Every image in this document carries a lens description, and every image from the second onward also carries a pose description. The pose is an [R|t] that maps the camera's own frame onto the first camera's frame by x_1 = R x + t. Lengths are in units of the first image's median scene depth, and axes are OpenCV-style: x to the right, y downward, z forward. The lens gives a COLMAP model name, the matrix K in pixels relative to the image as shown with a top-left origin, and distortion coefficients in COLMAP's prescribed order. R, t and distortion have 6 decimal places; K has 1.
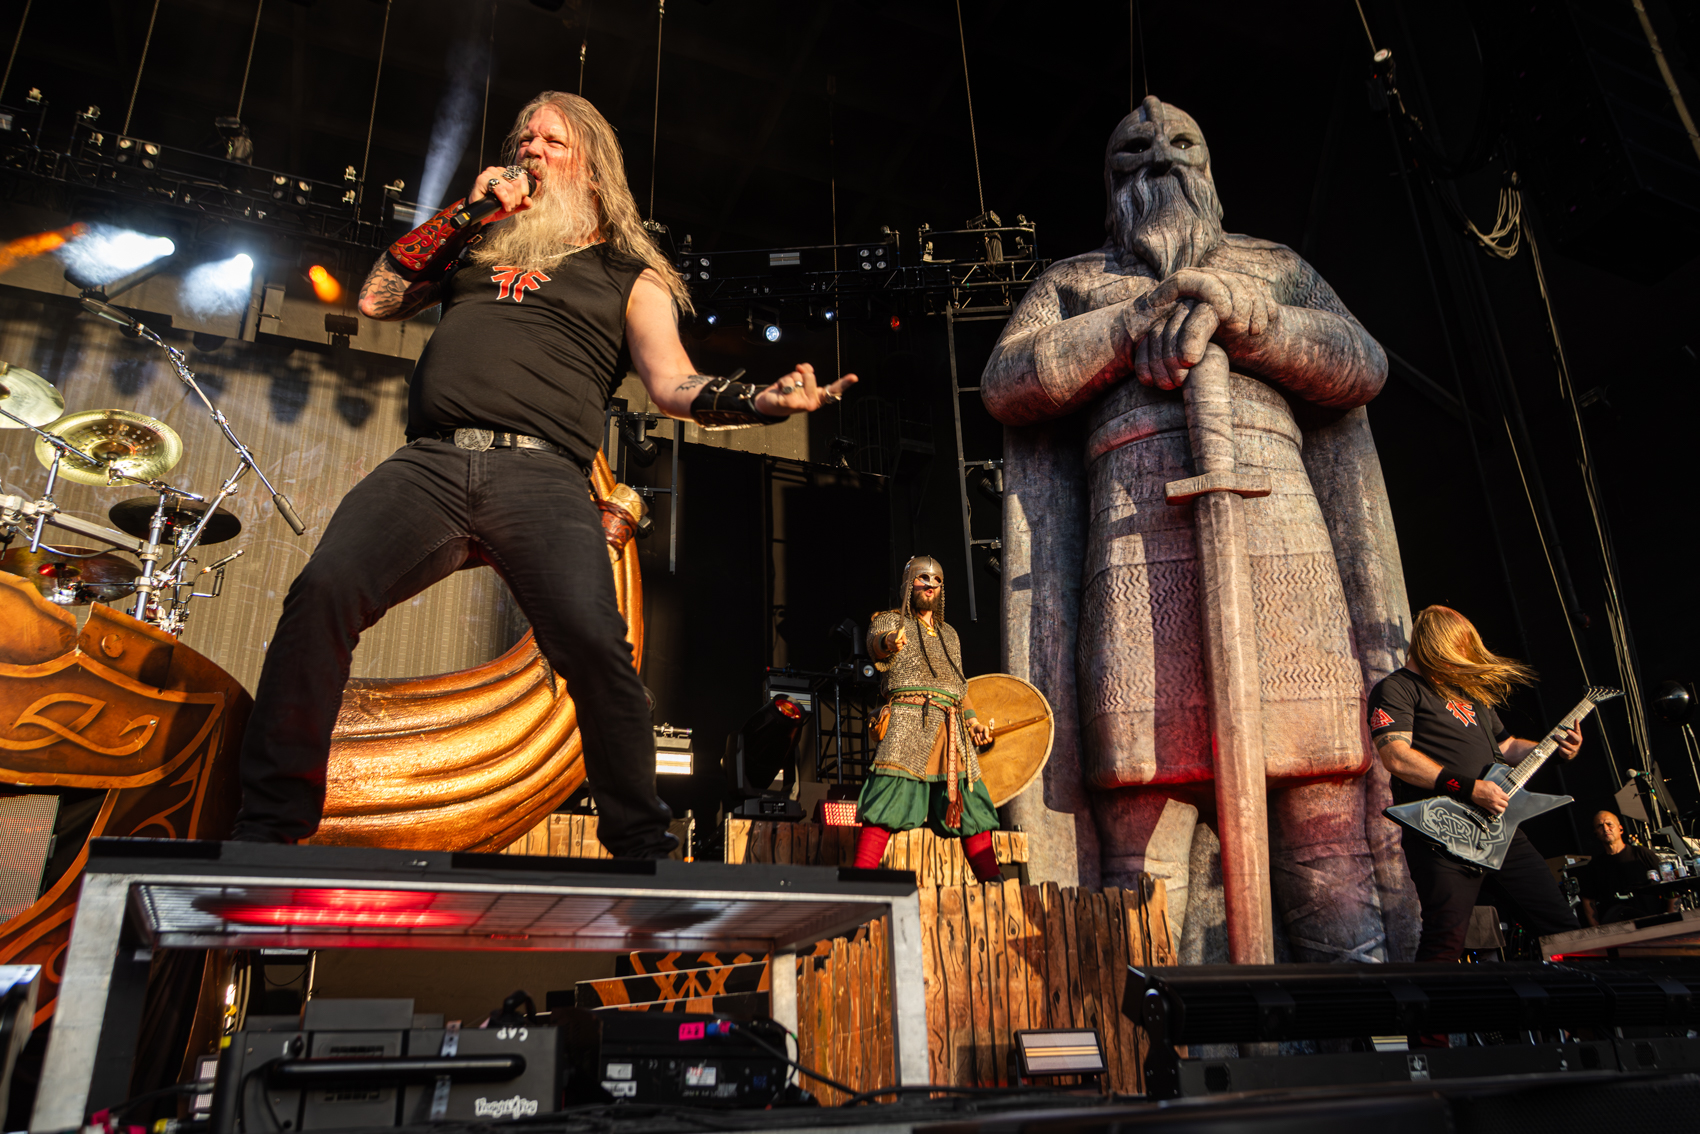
lens RADIAL K [[1261.2, 0, 926.3], [0, 1261.2, 586.5], [0, 0, 1]] dist [-0.059488, 0.057997]
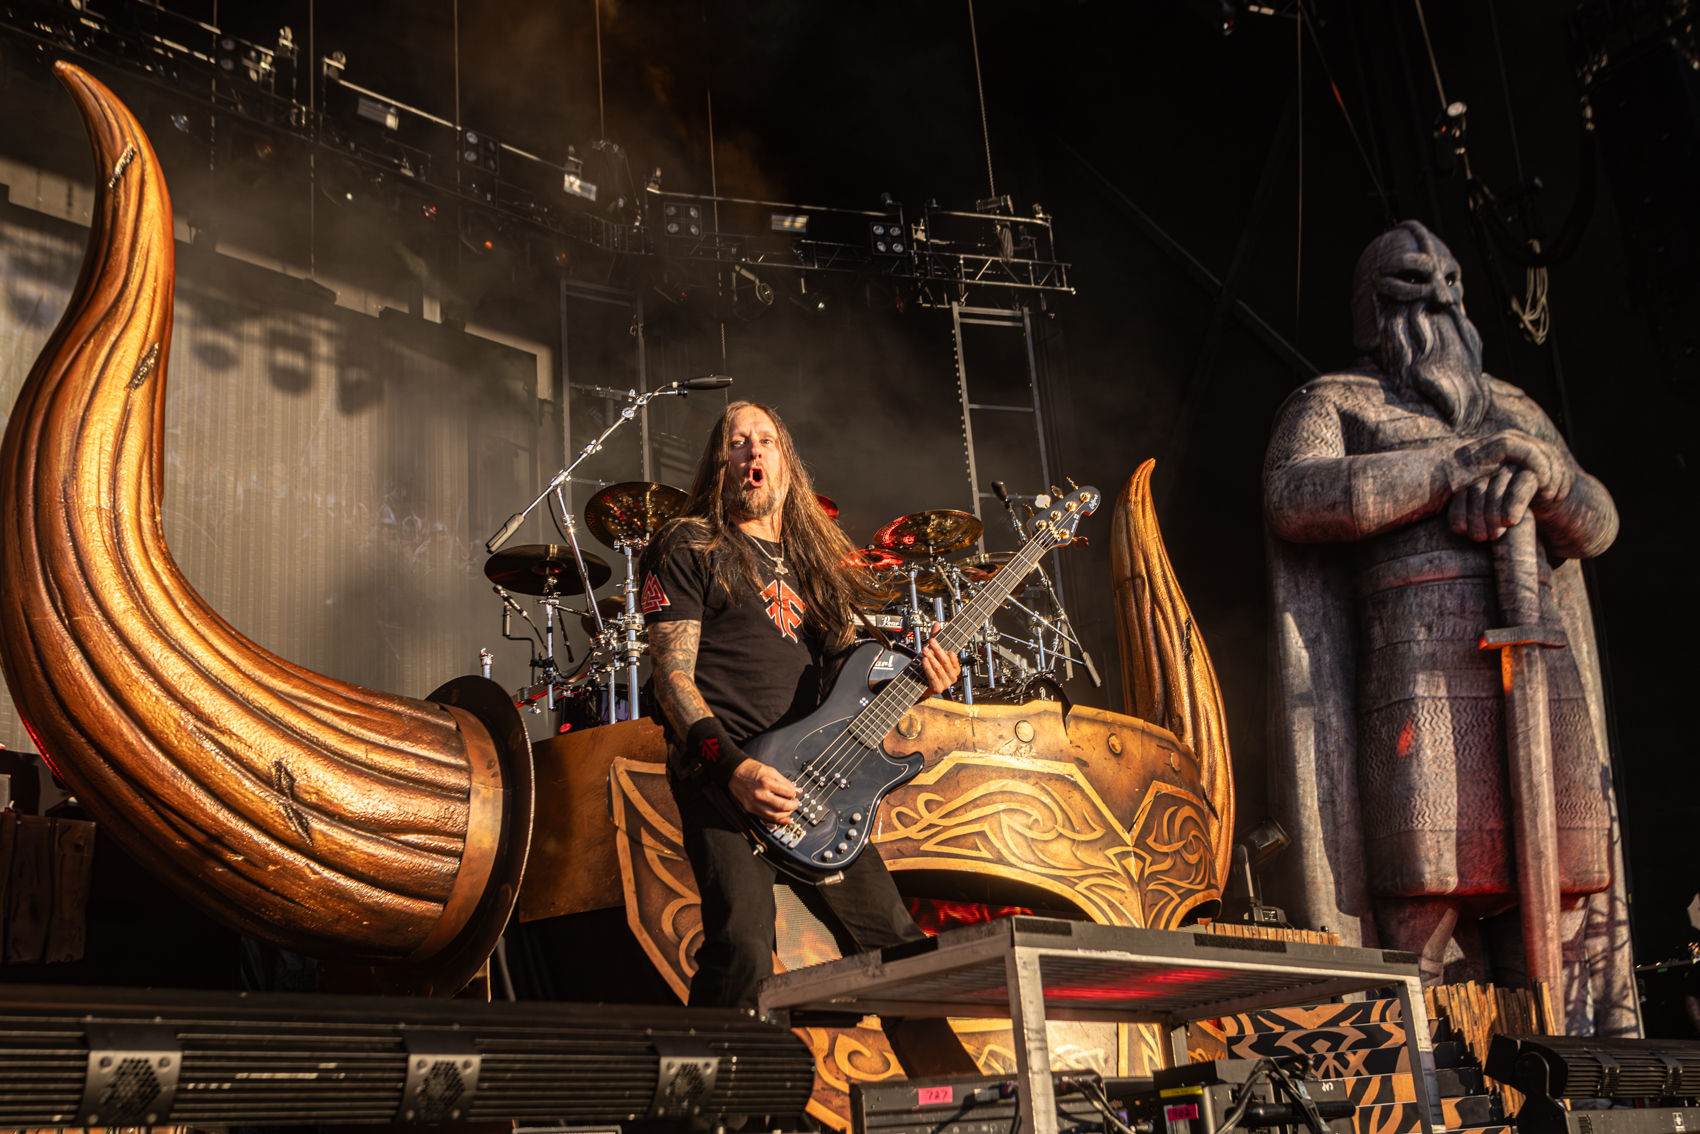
lens RADIAL K [[1813.0, 0, 852.0], [0, 1813.0, 670.3], [0, 0, 1]] dist [-0.029578, 0.119422]
pose [[0.949245, 0.071047, 0.306408, -0.830807], [-0.096242, 0.993039, 0.067899, -0.101489], [-0.299451, -0.093943, 0.949475, -0.365457]]
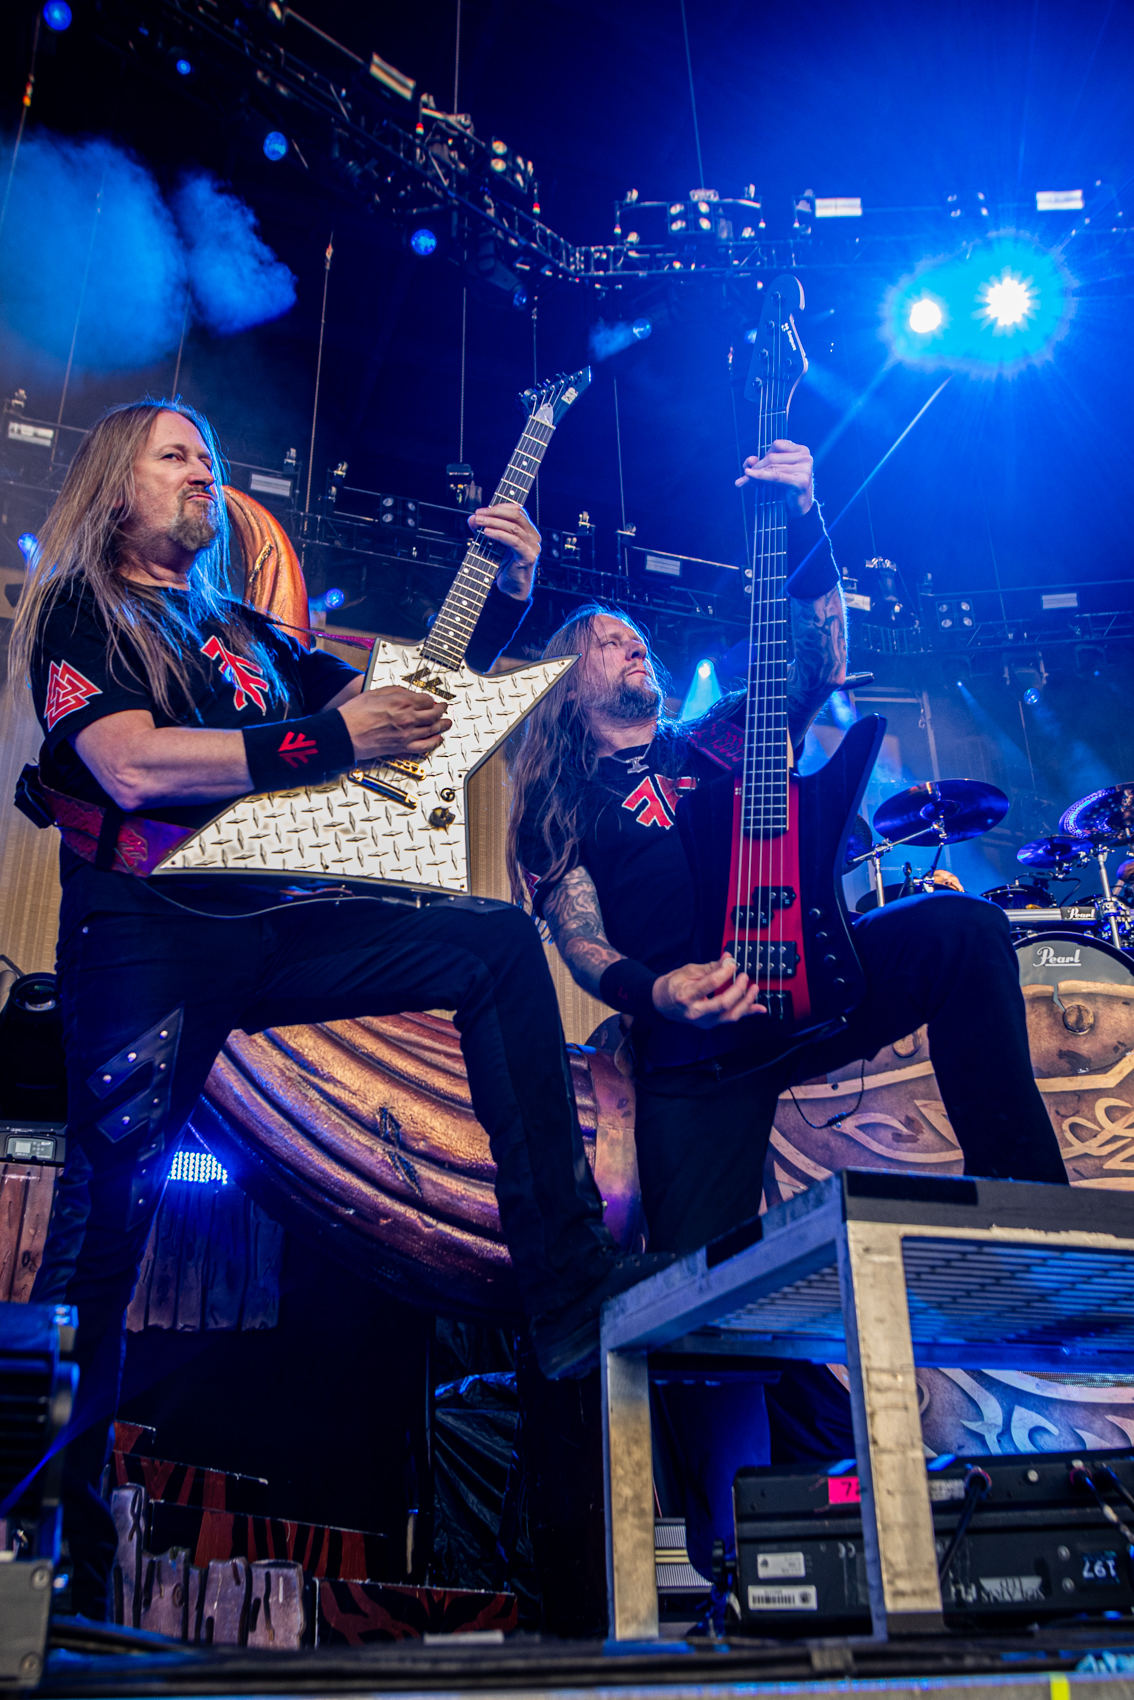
lens RADIAL K [[1596.7, 0, 568.4], [0, 1596.7, 823.8], [0, 0, 1]] dist [-0.057052, 0.018942]
pose [[0.995344, -0.015136, -0.095189, -0.688010], [0.007895, 0.997077, -0.075990, -0.053318], [0.096061, 0.074885, 0.992555, -0.211707]]
